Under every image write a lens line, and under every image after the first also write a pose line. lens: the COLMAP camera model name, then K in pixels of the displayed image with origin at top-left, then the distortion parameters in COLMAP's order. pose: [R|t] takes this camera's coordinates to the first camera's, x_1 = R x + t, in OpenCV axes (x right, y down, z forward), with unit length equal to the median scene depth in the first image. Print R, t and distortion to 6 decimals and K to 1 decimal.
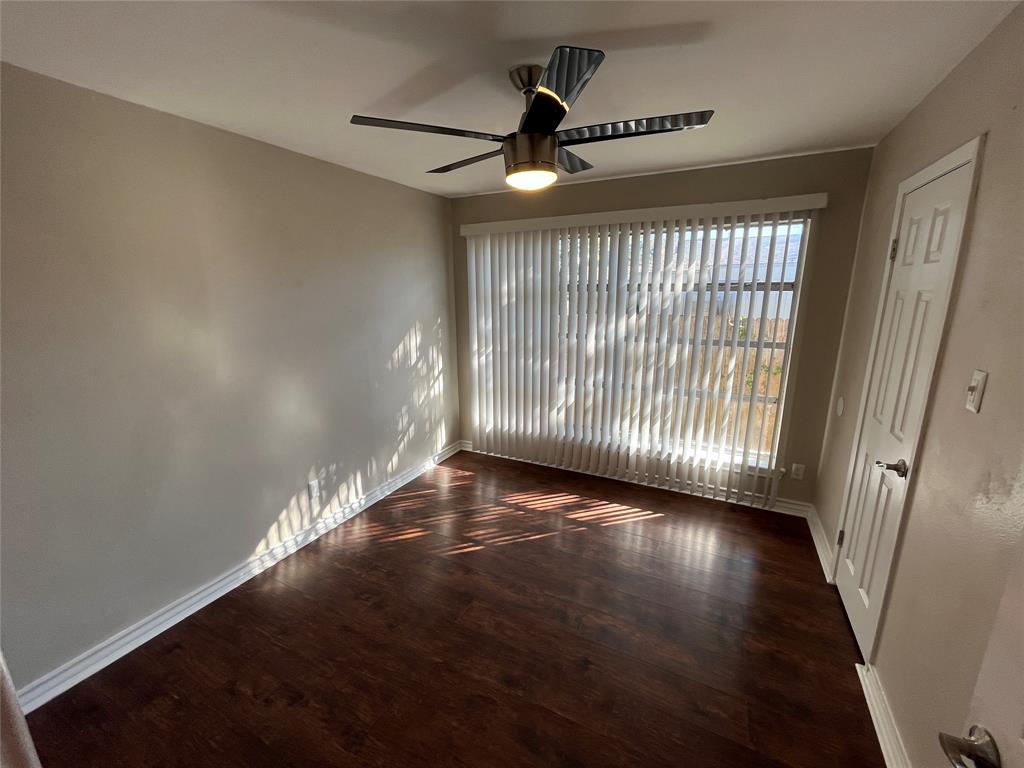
lens RADIAL K [[414.1, 0, 511.2], [0, 414.1, 382.1], [0, 0, 1]] dist [-0.002628, 0.000956]
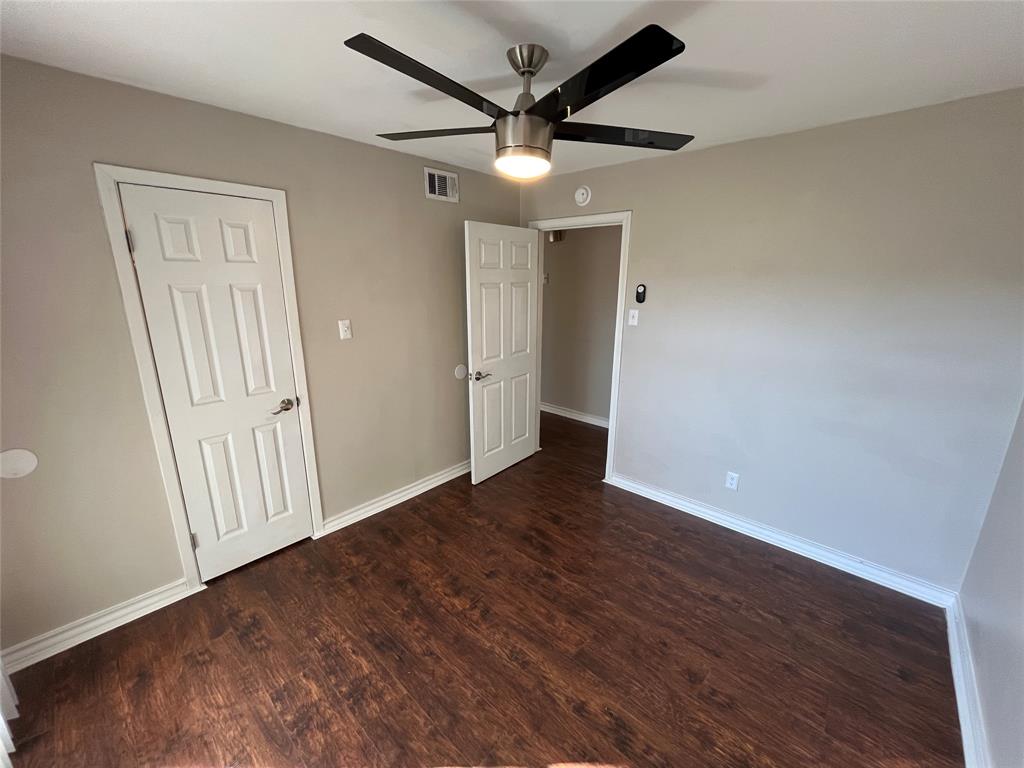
lens RADIAL K [[414.1, 0, 512.0], [0, 414.1, 383.6], [0, 0, 1]] dist [-0.002628, 0.000956]
pose [[-0.964851, -0.061407, 0.255521, -0.163851], [0.060887, 0.893624, 0.444668, -0.383378], [-0.255646, 0.444596, -0.858475, 1.664348]]
